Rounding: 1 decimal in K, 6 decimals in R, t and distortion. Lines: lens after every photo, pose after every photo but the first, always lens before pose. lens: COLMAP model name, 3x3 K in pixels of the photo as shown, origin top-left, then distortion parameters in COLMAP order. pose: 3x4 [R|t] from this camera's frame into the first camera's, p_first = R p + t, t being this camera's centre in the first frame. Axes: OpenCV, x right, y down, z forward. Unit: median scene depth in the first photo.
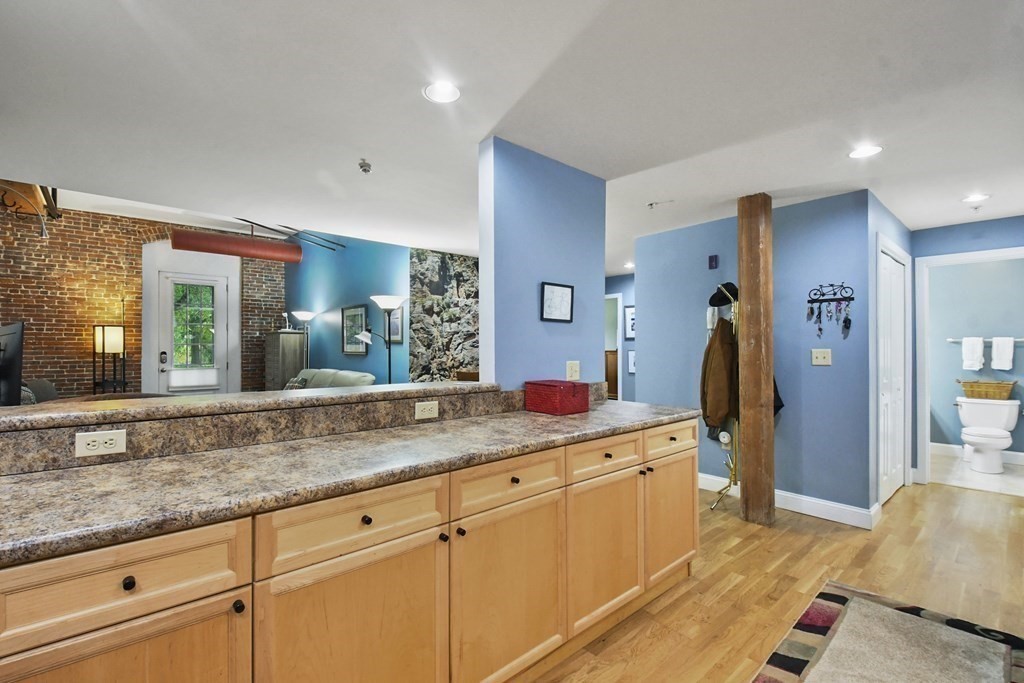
lens RADIAL K [[453.7, 0, 496.4], [0, 453.7, 346.8], [0, 0, 1]] dist [-0.010234, -0.000315]
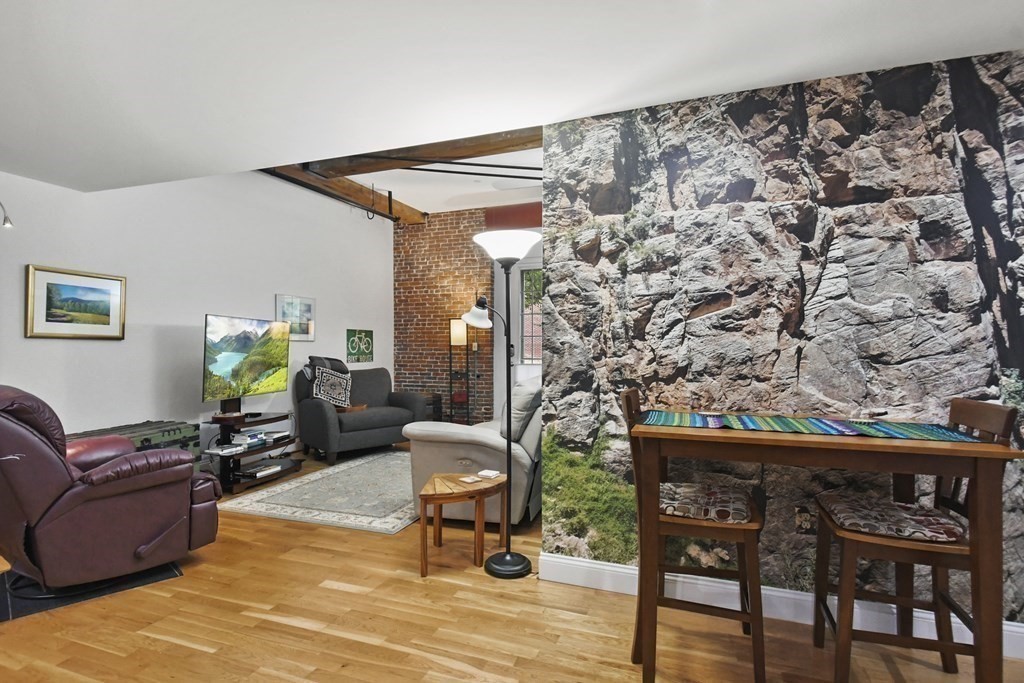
lens RADIAL K [[513.4, 0, 499.7], [0, 513.4, 345.7], [0, 0, 1]] dist [0.052524, -0.039105]
pose [[0.478438, 0.002086, -0.878119, 0.211380], [0.003474, 0.999985, 0.004268, 0.010001], [0.878115, -0.005093, 0.478423, 0.538117]]
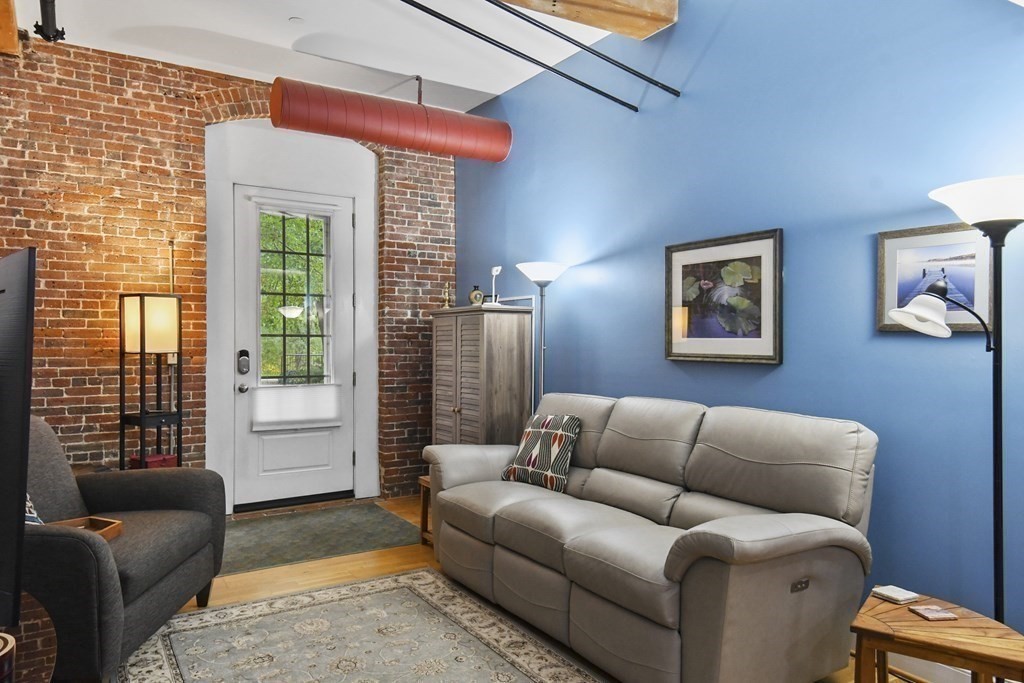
lens RADIAL K [[711.5, 0, 495.3], [0, 711.5, 345.6], [0, 0, 1]] dist [0.069146, -0.004588]
pose [[0.984342, 0.005505, -0.176185, -0.384397], [-0.004037, 0.999954, 0.008691, -0.002257], [0.176225, -0.007844, 0.984319, 0.330898]]
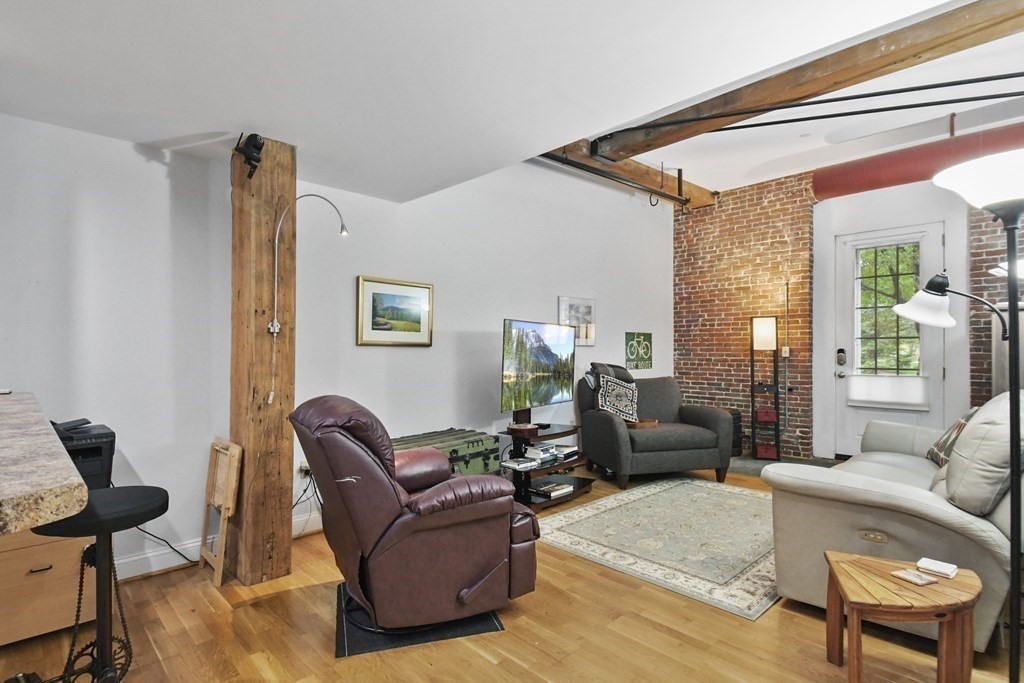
lens RADIAL K [[513.4, 0, 499.7], [0, 513.4, 345.7], [0, 0, 1]] dist [0.052524, -0.039105]
pose [[0.041663, -0.002767, -0.999128, 0.060746], [0.006957, 0.999973, -0.002480, 0.004807], [0.999107, -0.006848, 0.041681, 0.495103]]
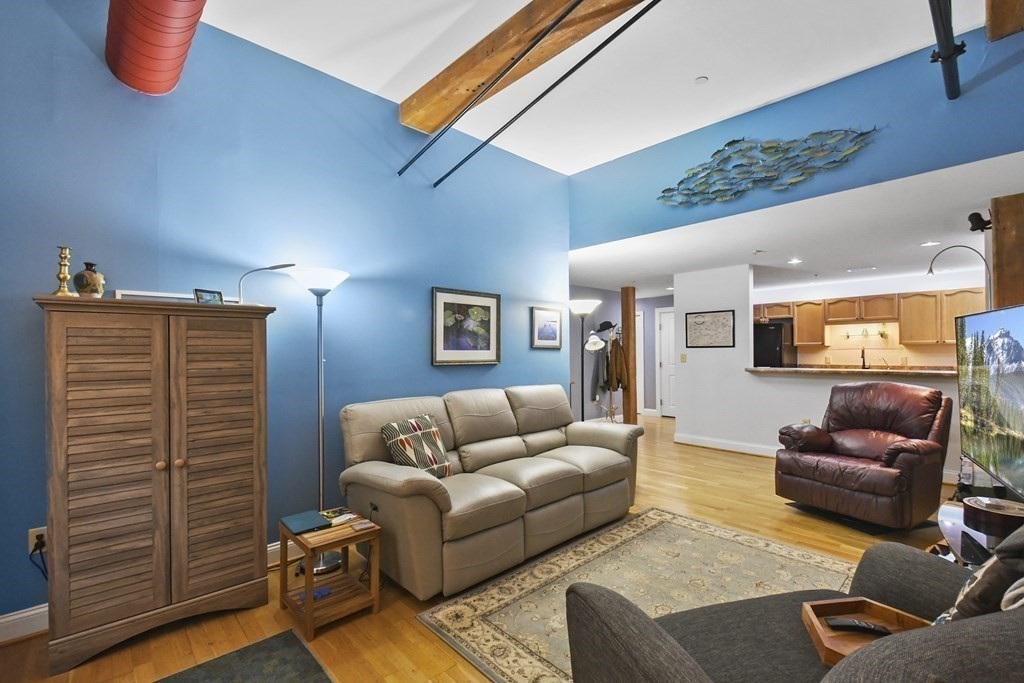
lens RADIAL K [[453.7, 0, 496.4], [0, 453.7, 346.8], [0, 0, 1]] dist [-0.010234, -0.000315]
pose [[-0.021292, 0.009830, 0.999725, -0.935838], [0.003378, 0.999947, -0.009760, -0.002866], [-0.999768, 0.003170, -0.021325, 0.924008]]
